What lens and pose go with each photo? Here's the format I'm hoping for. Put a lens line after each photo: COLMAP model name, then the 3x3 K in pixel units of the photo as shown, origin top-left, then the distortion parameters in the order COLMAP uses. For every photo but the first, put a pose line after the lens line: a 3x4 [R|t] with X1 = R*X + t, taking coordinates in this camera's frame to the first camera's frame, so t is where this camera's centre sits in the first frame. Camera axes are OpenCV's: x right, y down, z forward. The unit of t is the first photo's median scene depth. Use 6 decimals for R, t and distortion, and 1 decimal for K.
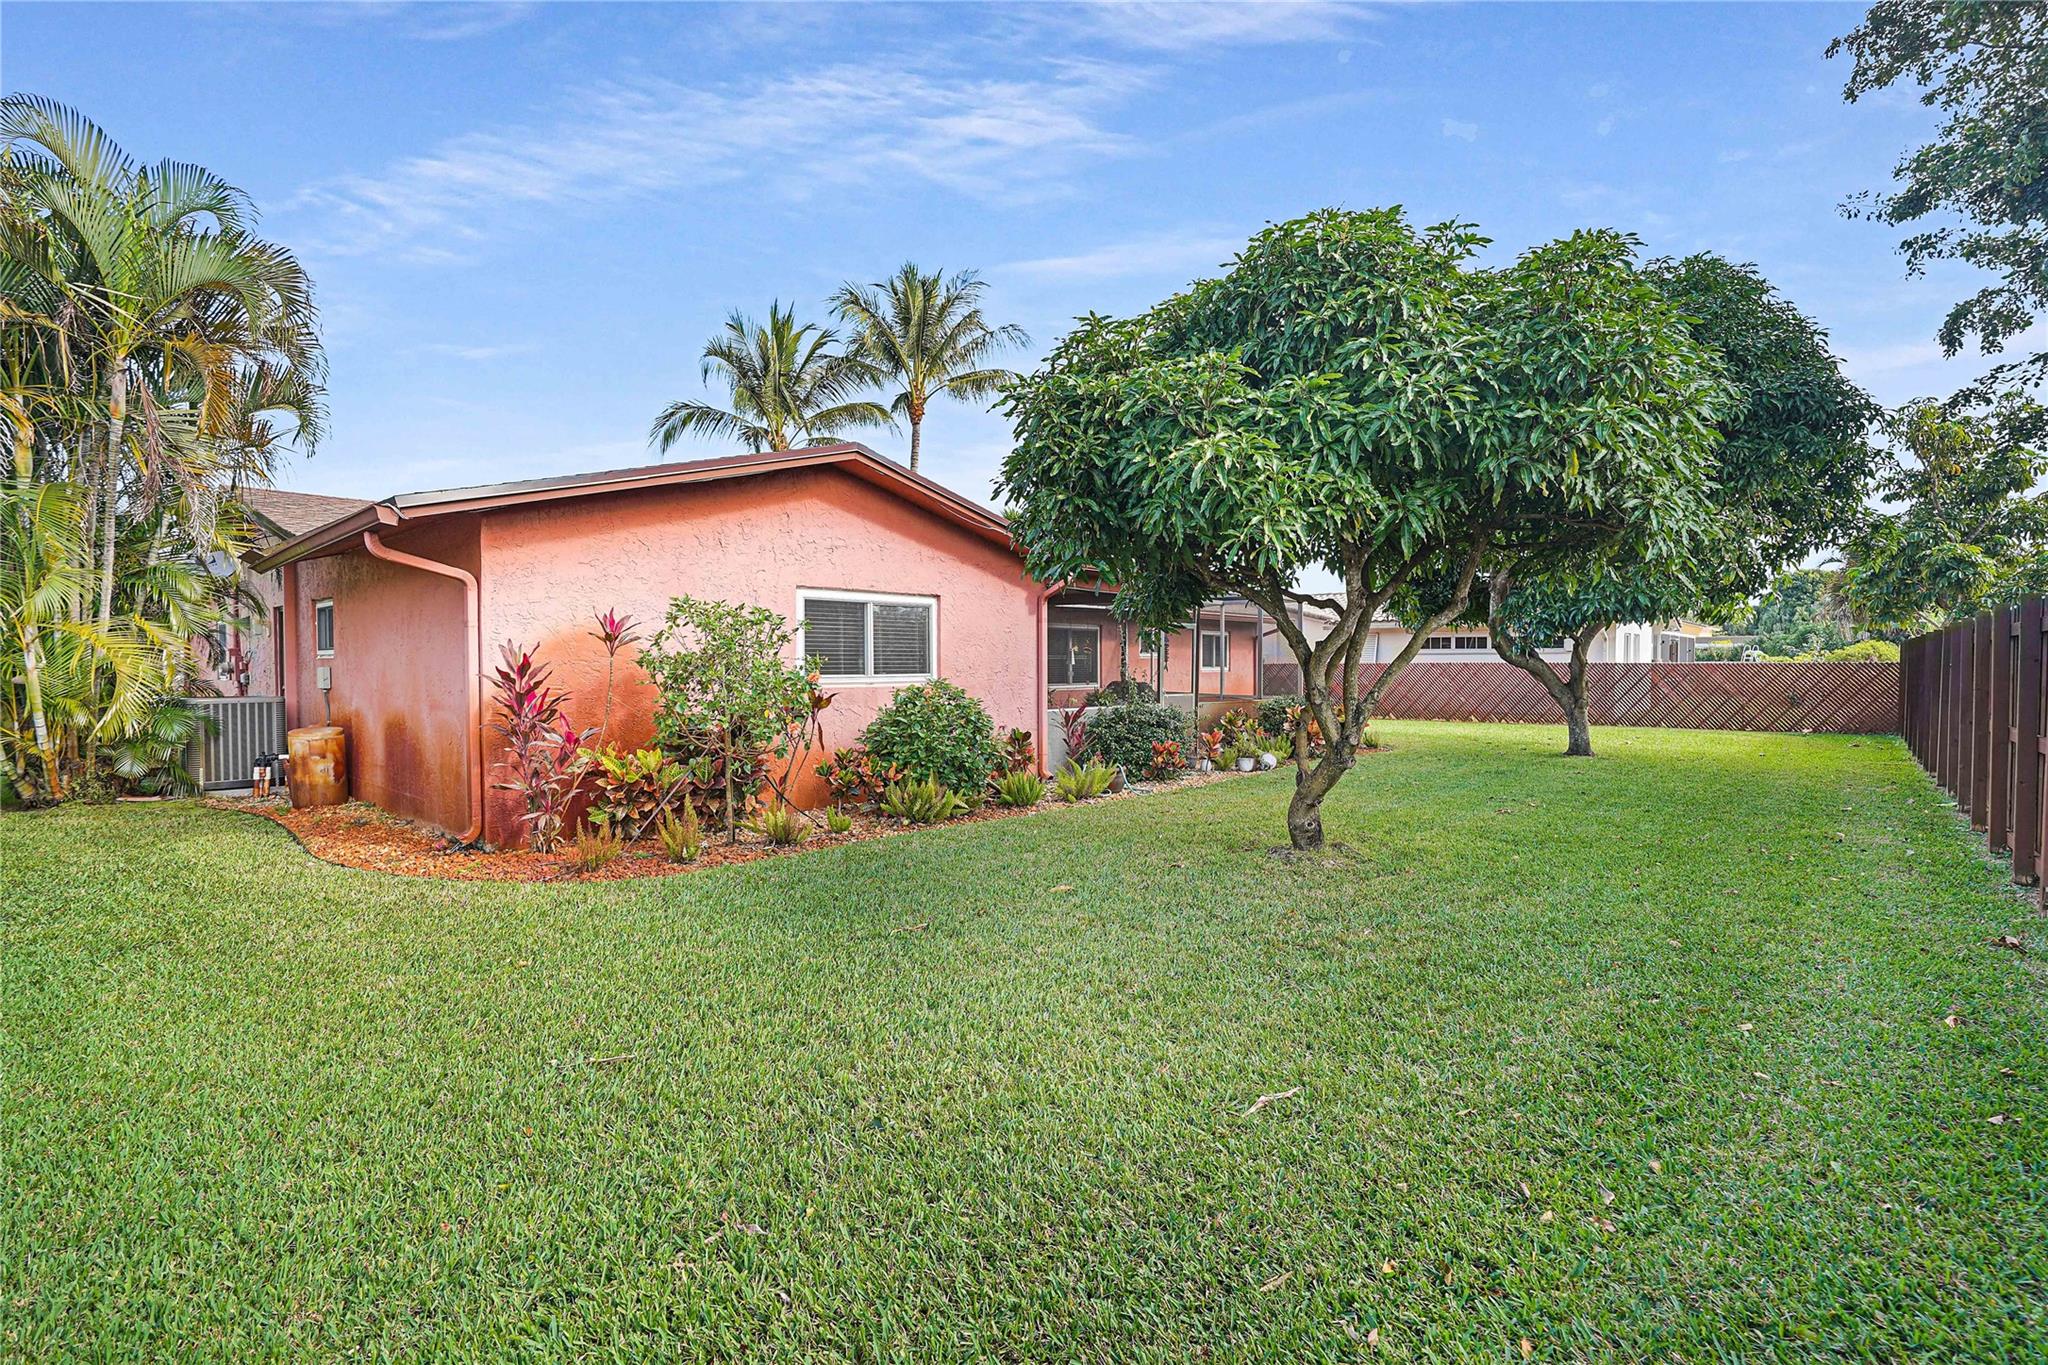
lens RADIAL K [[978.1, 0, 1027.0], [0, 978.1, 685.6], [0, 0, 1]] dist [-0.063962, 0.021467]
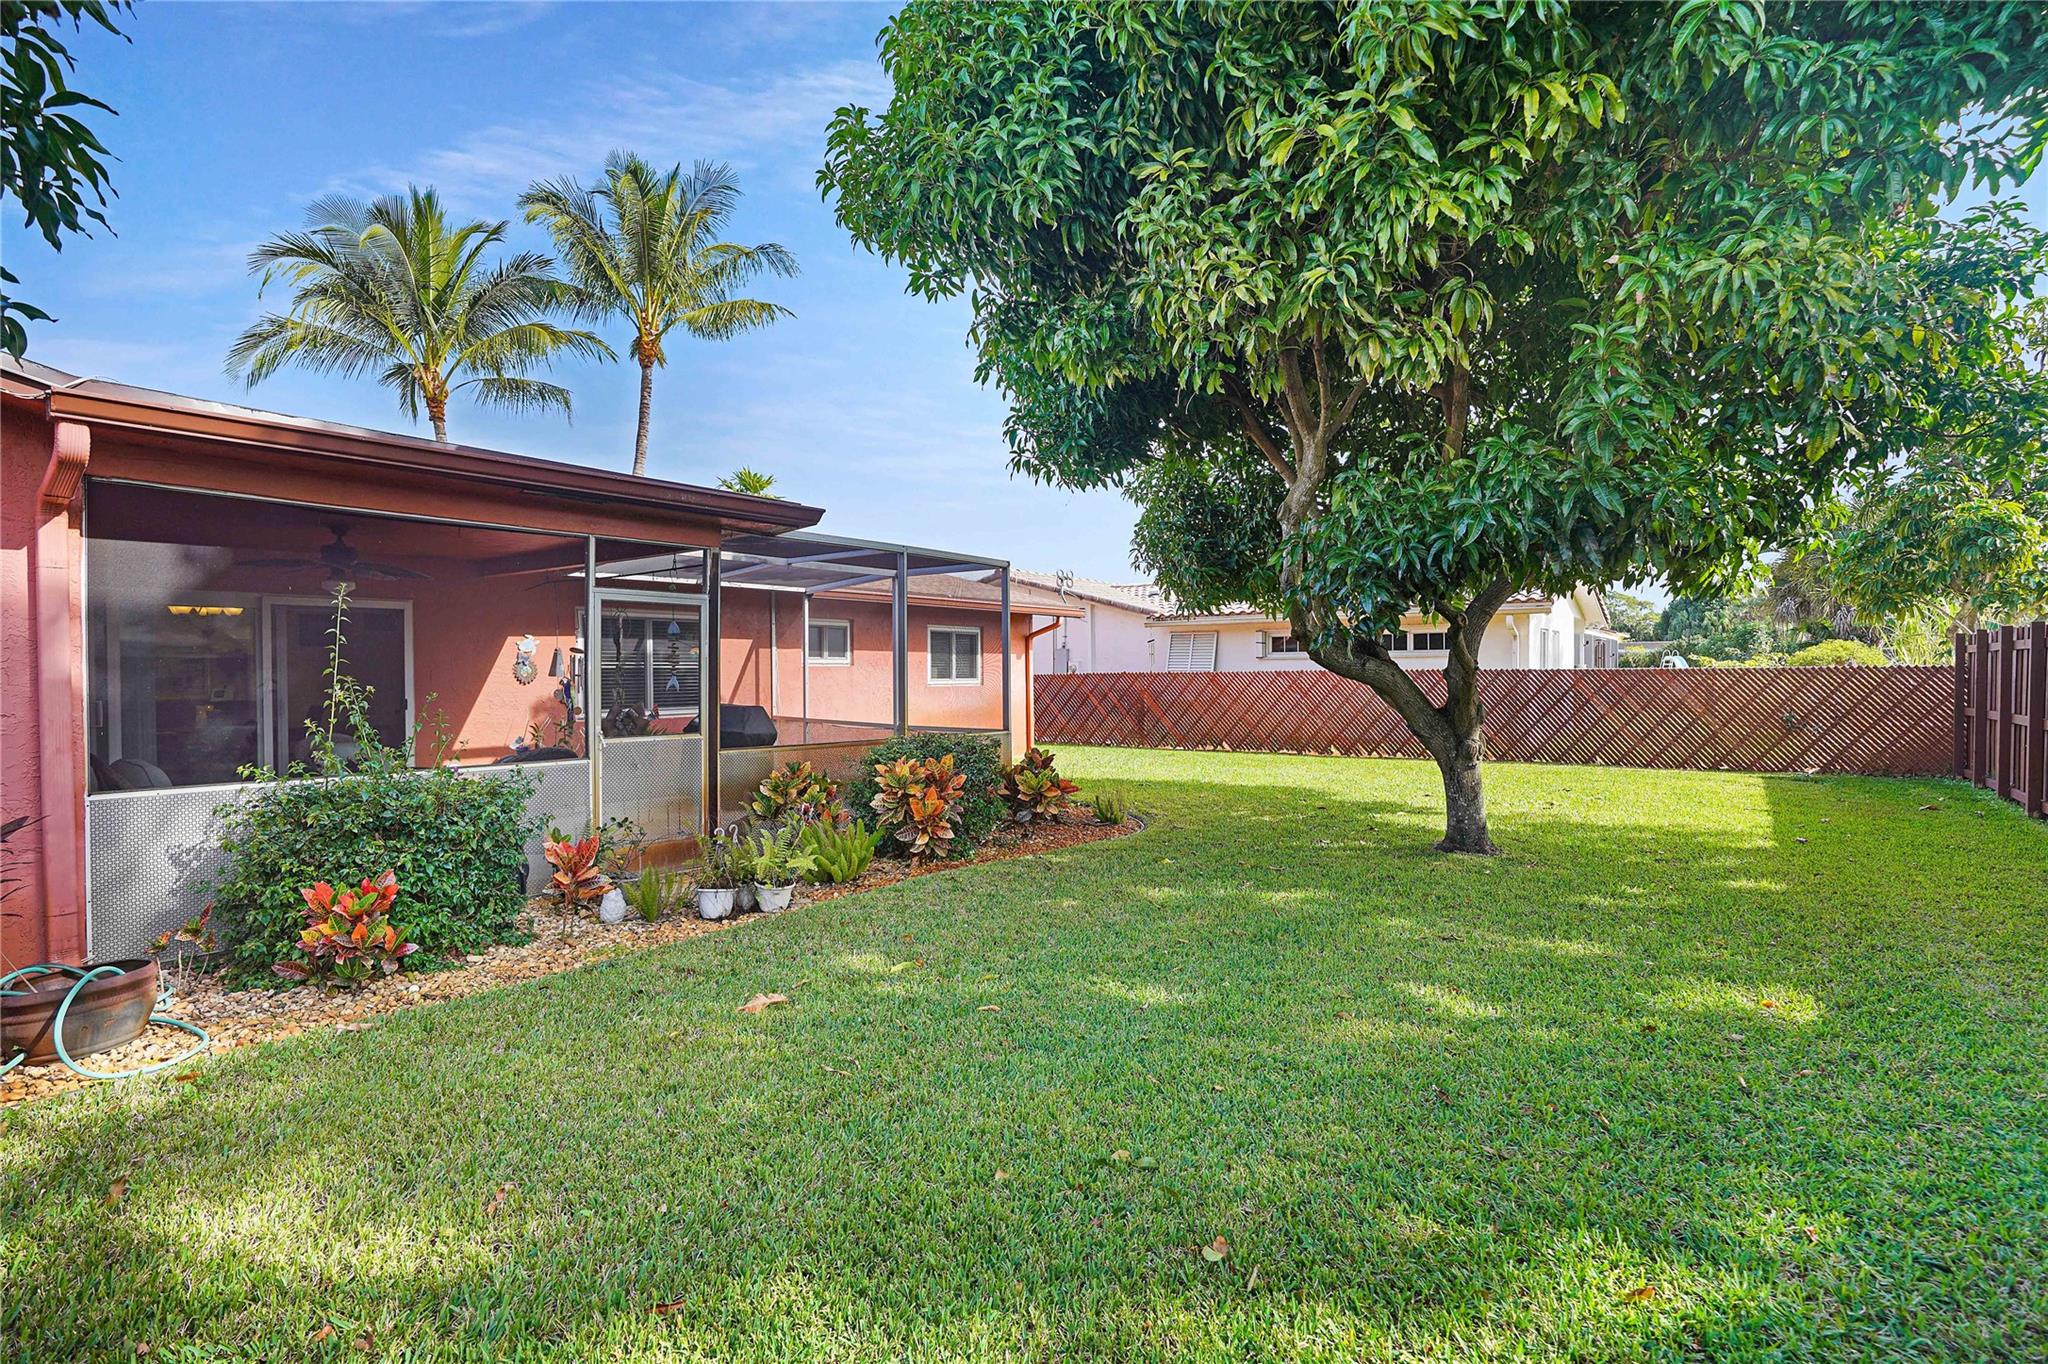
lens RADIAL K [[978.1, 0, 1022.1], [0, 978.1, 681.0], [0, 0, 1]] dist [-0.063962, 0.021467]
pose [[0.997612, -0.005650, 0.068834, 0.207462], [0.006749, 0.999853, -0.015745, -0.007218], [-0.068735, 0.016172, 0.997504, 0.341919]]
